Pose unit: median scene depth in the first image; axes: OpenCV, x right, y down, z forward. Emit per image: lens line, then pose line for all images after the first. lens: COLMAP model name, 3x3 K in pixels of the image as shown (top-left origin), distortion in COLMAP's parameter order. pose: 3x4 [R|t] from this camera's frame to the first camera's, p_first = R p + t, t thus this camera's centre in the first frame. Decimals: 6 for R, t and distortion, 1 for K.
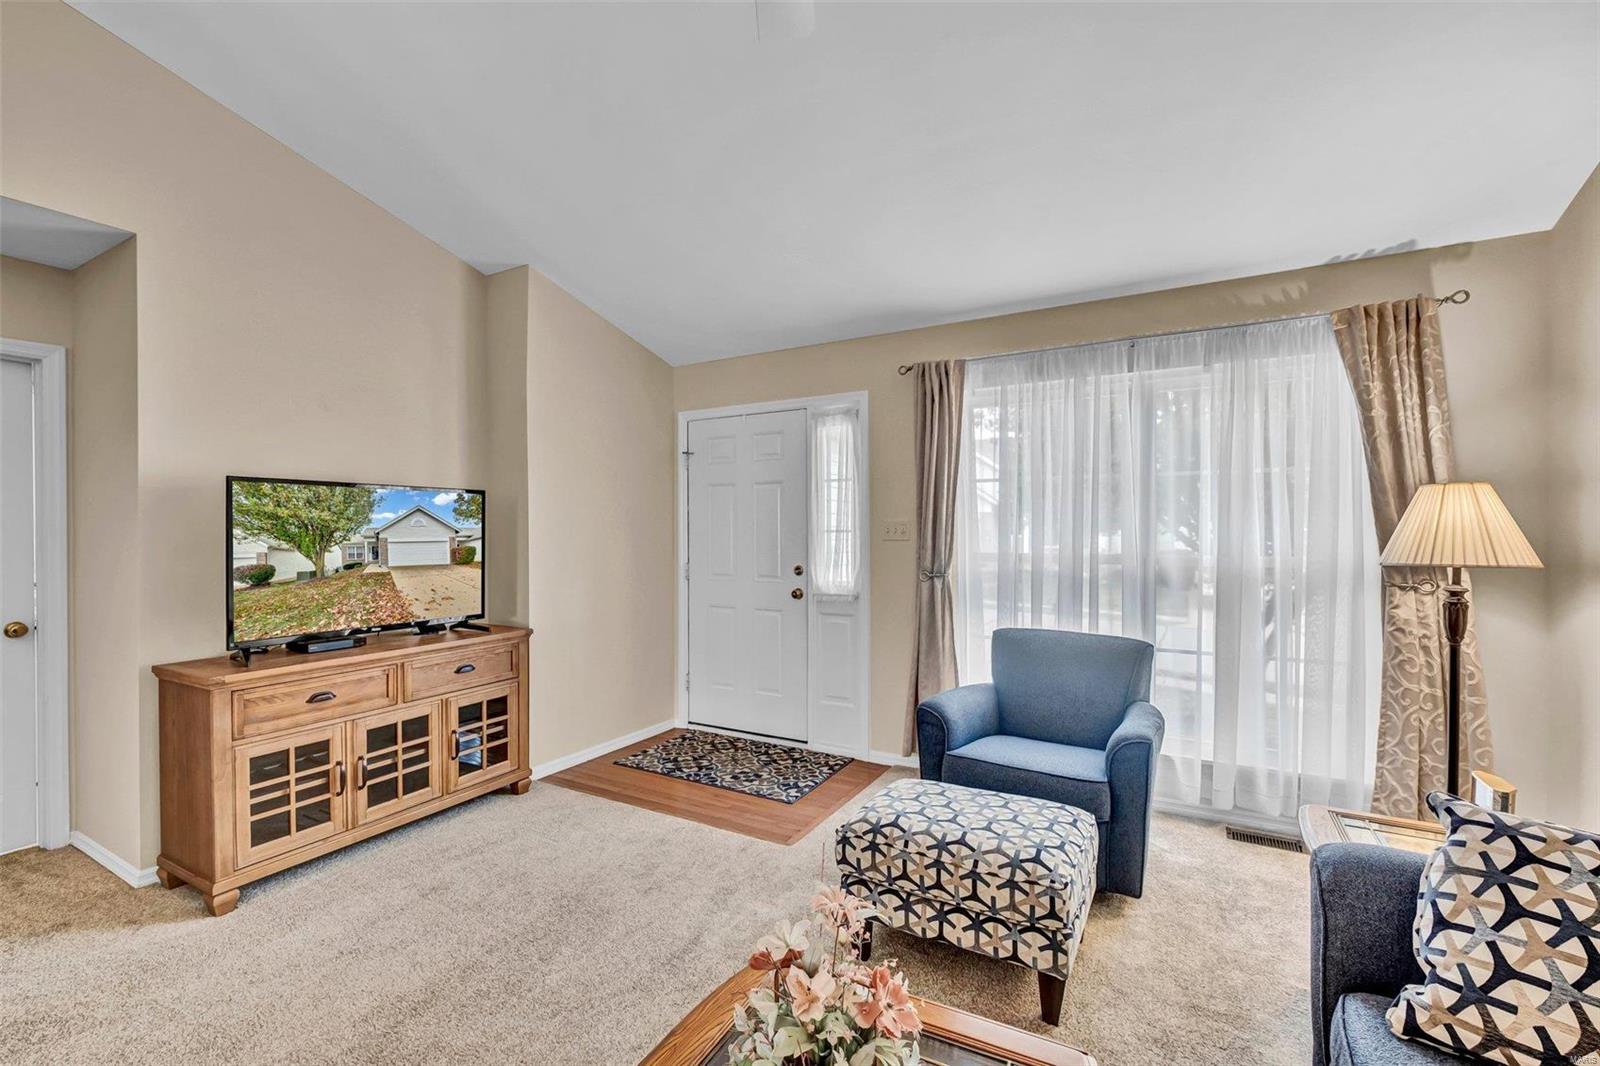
lens RADIAL K [[709.4, 0, 789.3], [0, 709.4, 537.5], [0, 0, 1]] dist [-0.002241, -0.001397]
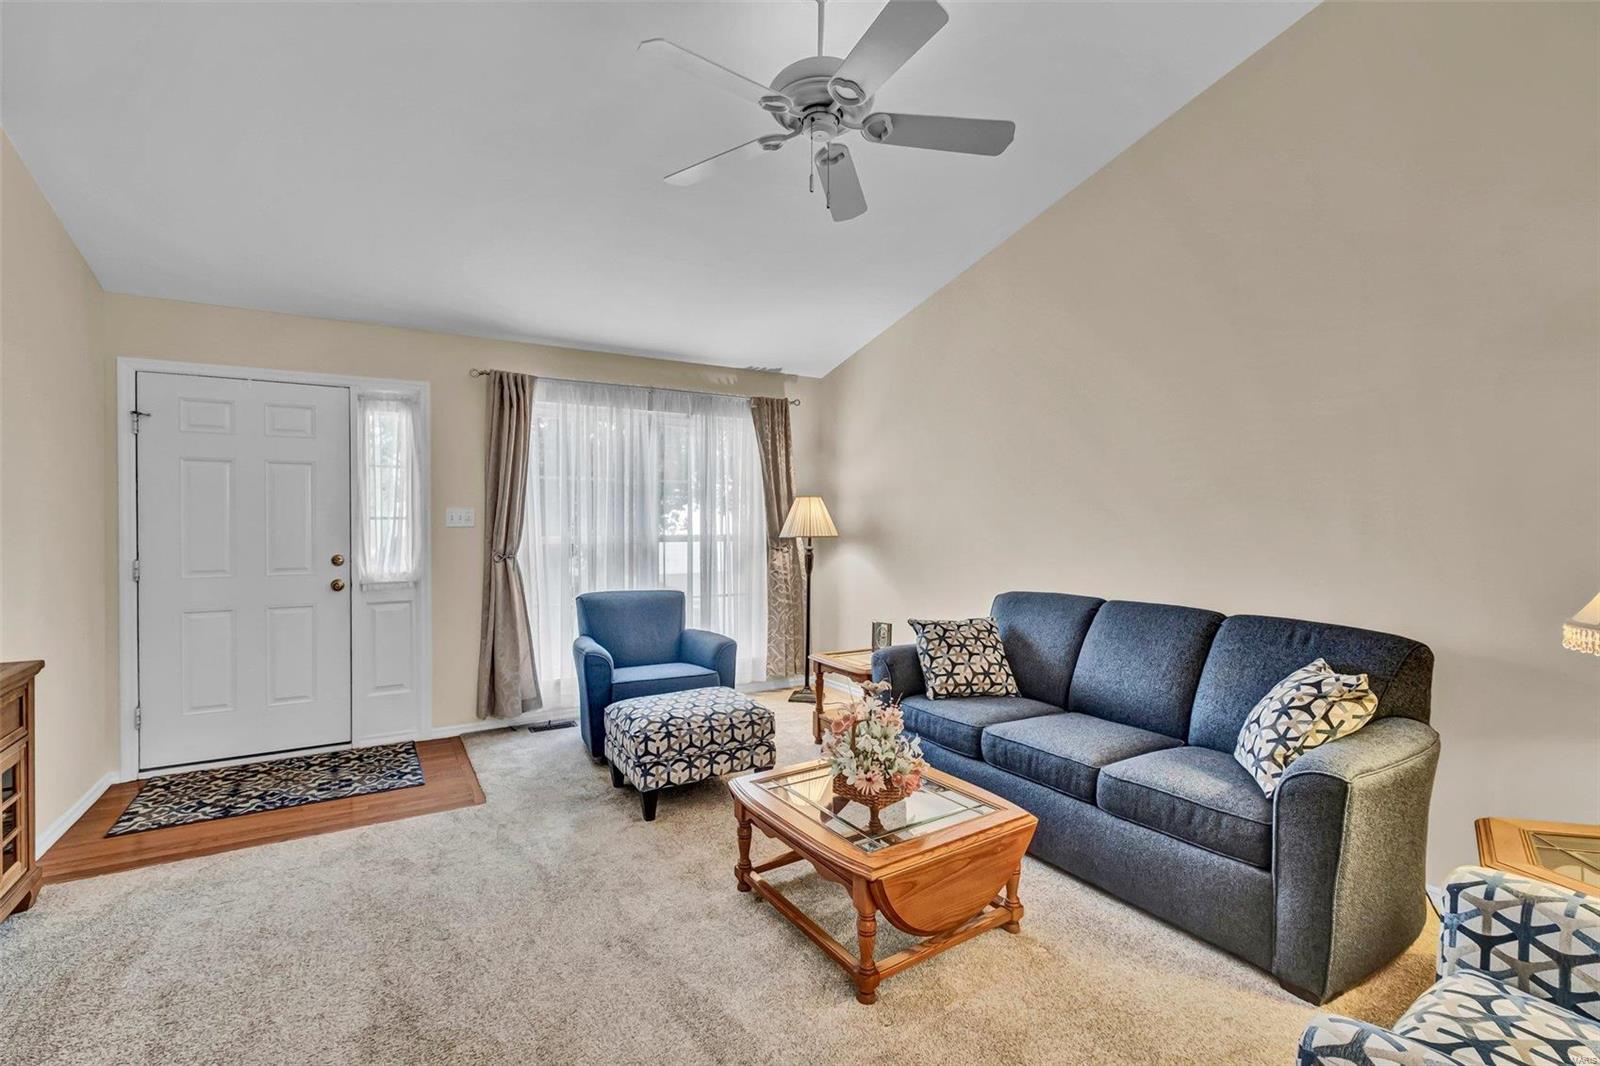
lens RADIAL K [[709.4, 0, 784.1], [0, 709.4, 529.6], [0, 0, 1]] dist [-0.002241, -0.001397]
pose [[0.481664, -0.011342, 0.876282, -0.681658], [0.003829, 0.999934, 0.010838, -0.002404], [-0.876347, -0.001865, 0.481676, 0.054484]]
